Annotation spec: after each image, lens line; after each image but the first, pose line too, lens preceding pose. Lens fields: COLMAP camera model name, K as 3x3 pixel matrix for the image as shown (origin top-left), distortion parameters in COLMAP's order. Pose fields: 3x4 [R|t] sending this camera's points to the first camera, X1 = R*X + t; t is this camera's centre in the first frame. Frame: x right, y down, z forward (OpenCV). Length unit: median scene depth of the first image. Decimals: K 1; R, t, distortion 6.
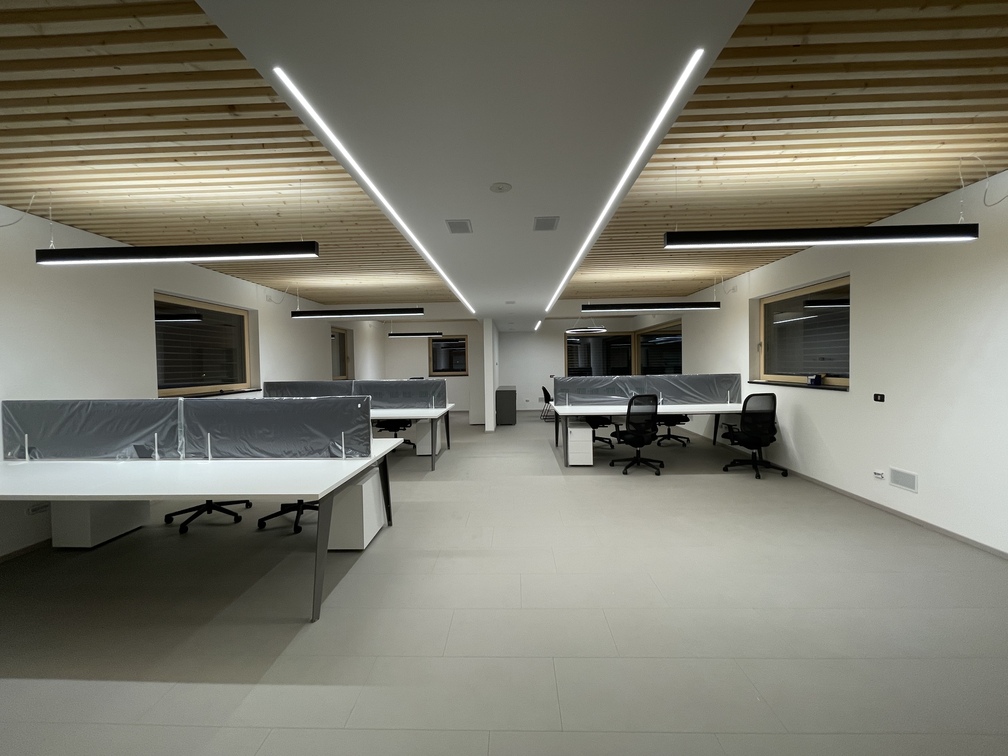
lens RADIAL K [[404.8, 0, 503.7], [0, 404.8, 373.6], [0, 0, 1]] dist [-0.001303, 0.000145]
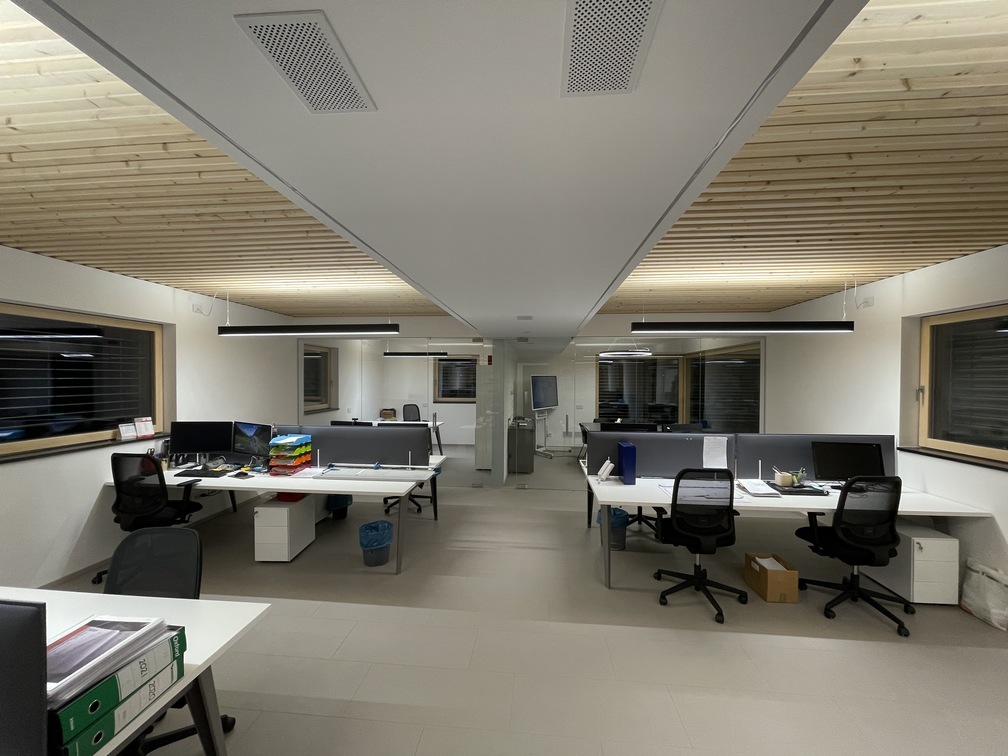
lens RADIAL K [[404.8, 0, 501.5], [0, 404.8, 384.1], [0, 0, 1]] dist [-0.001303, 0.000145]
pose [[0.997472, 0.023676, -0.067001, 0.025466], [-0.024295, 0.999669, -0.008436, -0.057368], [0.066779, 0.010042, 0.997717, 0.318441]]
